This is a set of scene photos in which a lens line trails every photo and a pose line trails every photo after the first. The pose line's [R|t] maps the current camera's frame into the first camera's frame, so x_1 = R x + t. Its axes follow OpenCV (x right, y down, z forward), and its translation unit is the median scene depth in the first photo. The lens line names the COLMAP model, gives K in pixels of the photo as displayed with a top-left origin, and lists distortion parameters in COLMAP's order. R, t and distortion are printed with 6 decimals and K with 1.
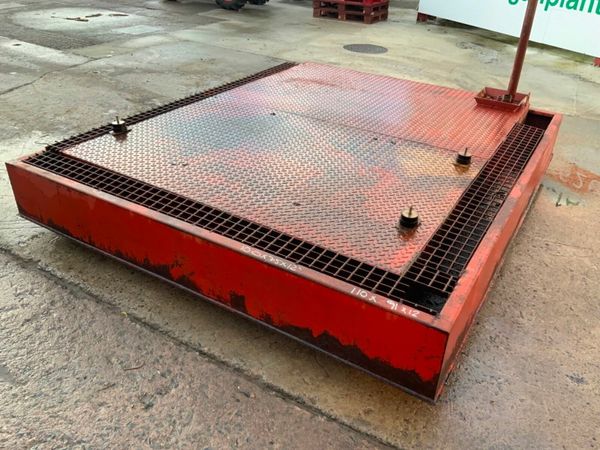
lens RADIAL K [[511.9, 0, 300.0], [0, 511.9, 225.0], [0, 0, 1]] dist [0.061387, -0.098405]
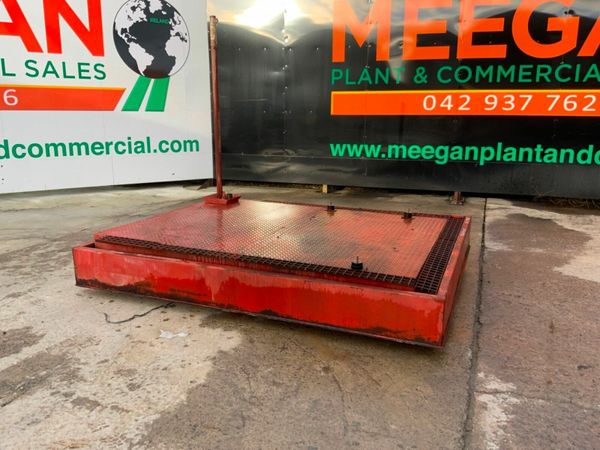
lens RADIAL K [[505.7, 0, 301.6], [0, 505.7, 215.6], [0, 0, 1]] dist [0.066662, -0.144335]
pose [[-0.171575, -0.230880, 0.957735, -1.111841], [0.502038, 0.815962, 0.286642, -0.528591], [-0.847655, 0.530000, -0.024088, 0.862424]]
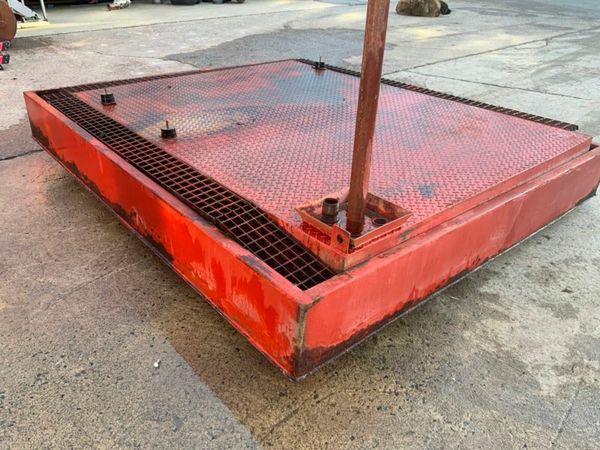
lens RADIAL K [[505.7, 0, 301.6], [0, 505.7, 215.6], [0, 0, 1]] dist [0.066662, -0.144335]
pose [[-0.290590, 0.416544, -0.861422, 0.846586], [-0.534835, 0.675793, 0.507203, -0.478421], [0.793416, 0.608107, 0.026403, 0.947015]]
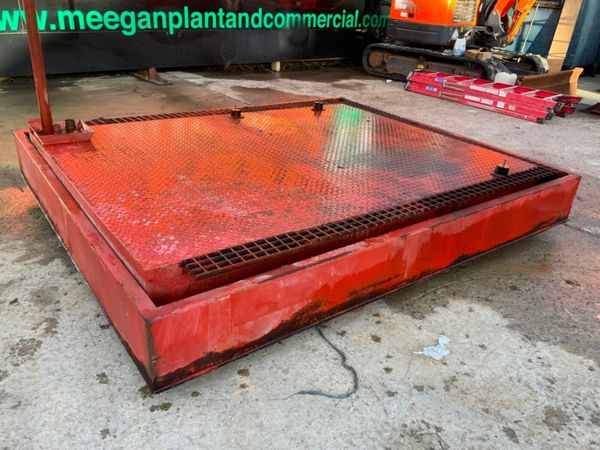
lens RADIAL K [[505.7, 0, 301.6], [0, 505.7, 215.6], [0, 0, 1]] dist [0.066662, -0.144335]
pose [[-0.924237, -0.235471, 0.300565, -0.247118], [0.115991, 0.576838, 0.808582, -0.800664], [-0.363774, 0.782184, -0.505822, 1.387533]]
